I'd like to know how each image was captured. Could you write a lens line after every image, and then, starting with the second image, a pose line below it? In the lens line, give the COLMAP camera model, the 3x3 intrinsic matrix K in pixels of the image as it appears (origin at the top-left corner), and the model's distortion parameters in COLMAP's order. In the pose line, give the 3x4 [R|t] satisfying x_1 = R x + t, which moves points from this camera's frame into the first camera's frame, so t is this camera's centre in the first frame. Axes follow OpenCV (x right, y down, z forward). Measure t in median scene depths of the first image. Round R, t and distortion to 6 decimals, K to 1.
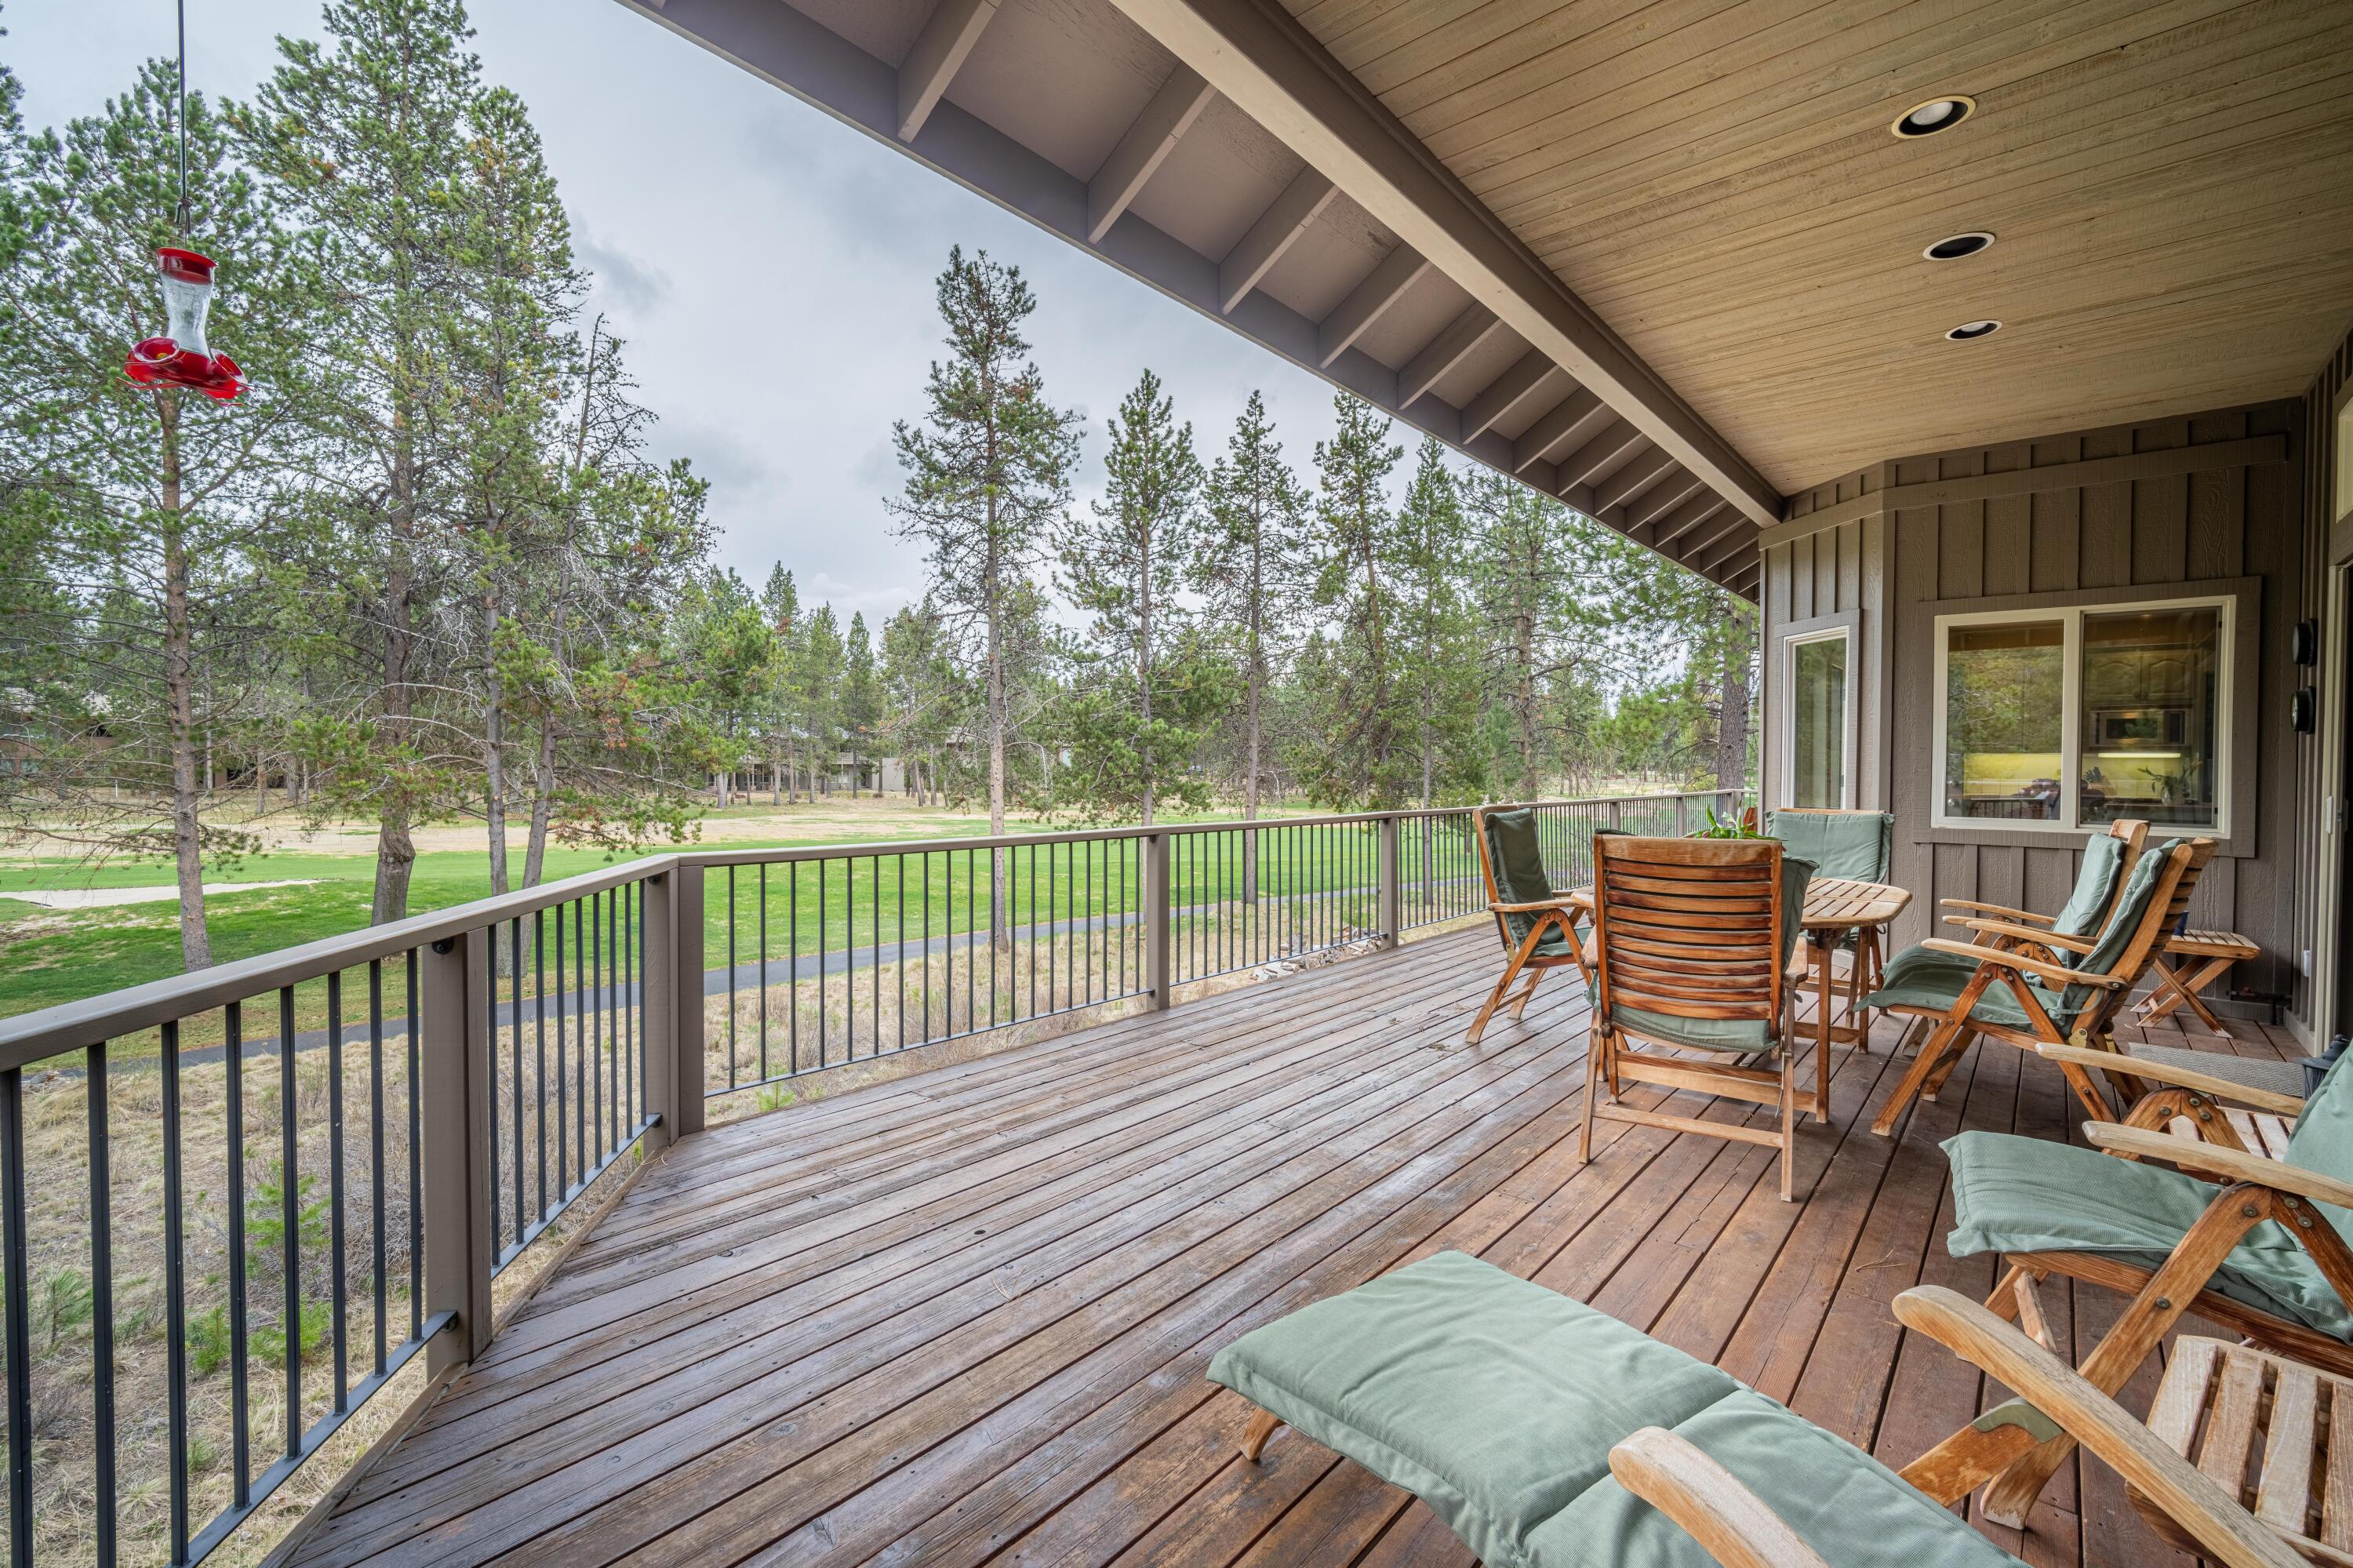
lens RADIAL K [[1045.8, 0, 1173.1], [0, 1045.8, 787.5], [0, 0, 1]] dist [0.000333, 0.000392]
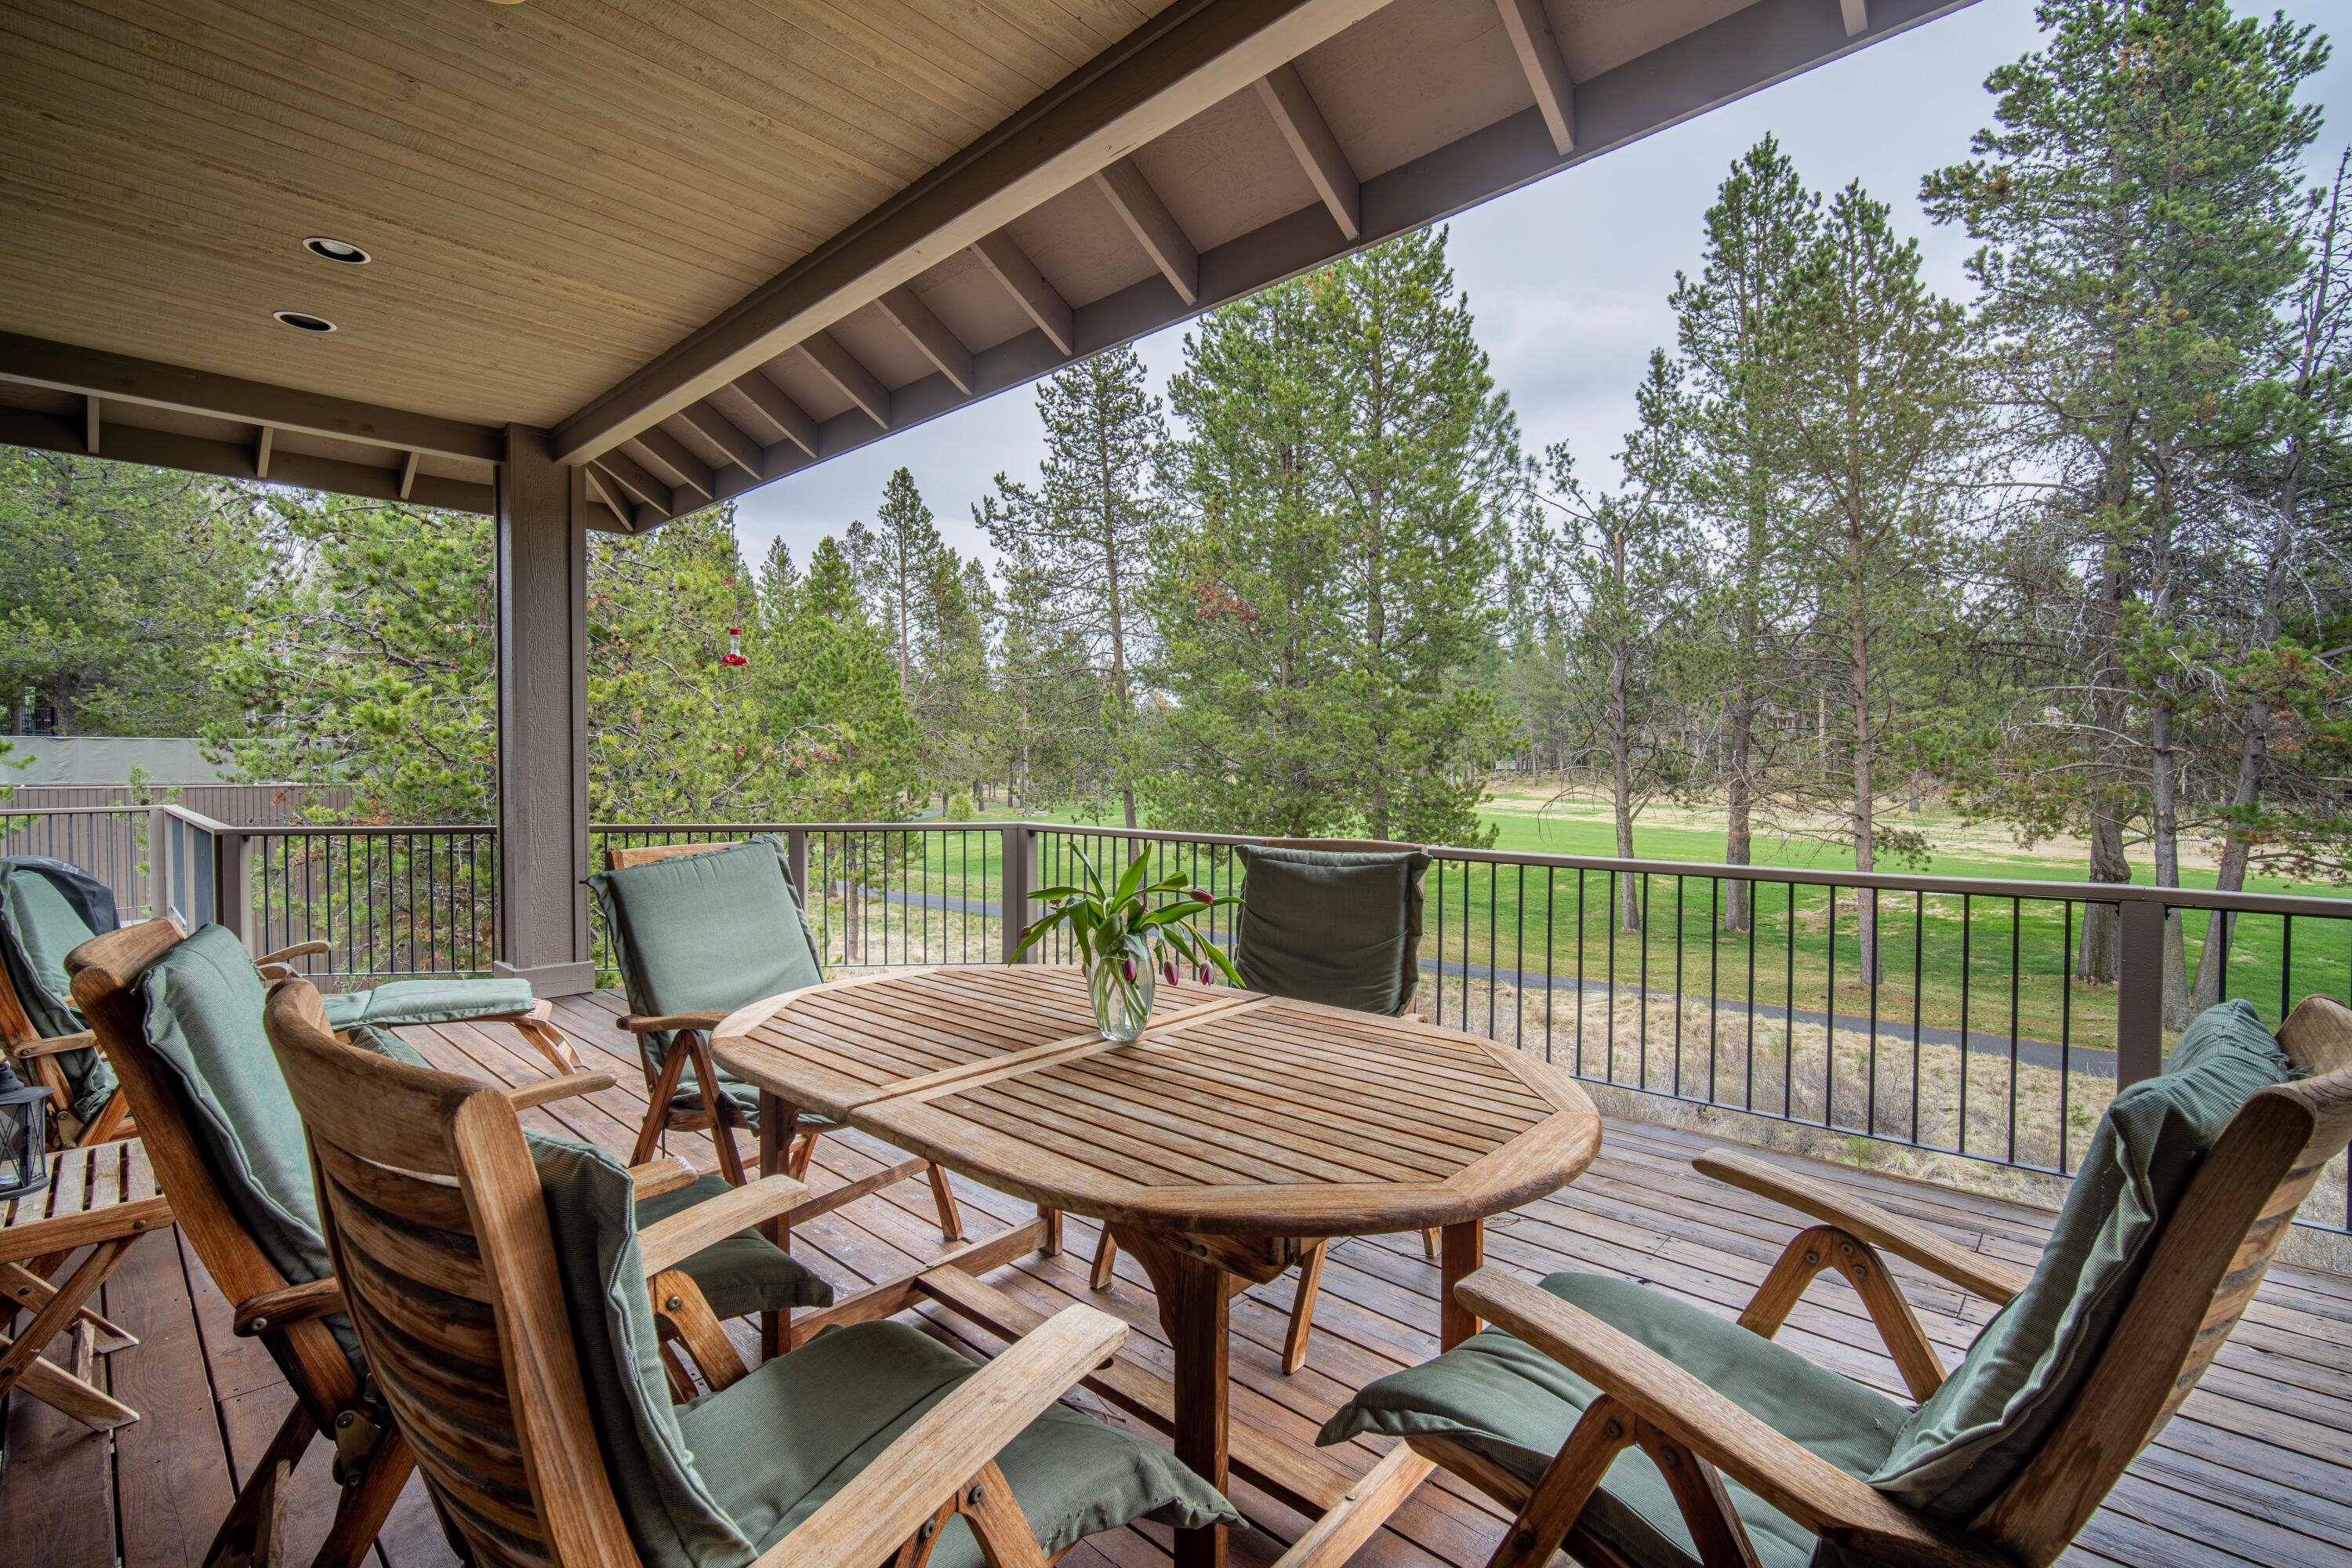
lens RADIAL K [[1045.4, 0, 1172.6], [0, 1045.4, 785.5], [0, 0, 1]] dist [0.000333, 0.000392]
pose [[-0.024879, 0.013338, -0.999601, 1.040049], [-0.017852, 0.999746, 0.013784, -0.022094], [0.999531, 0.018188, -0.024635, 1.097950]]
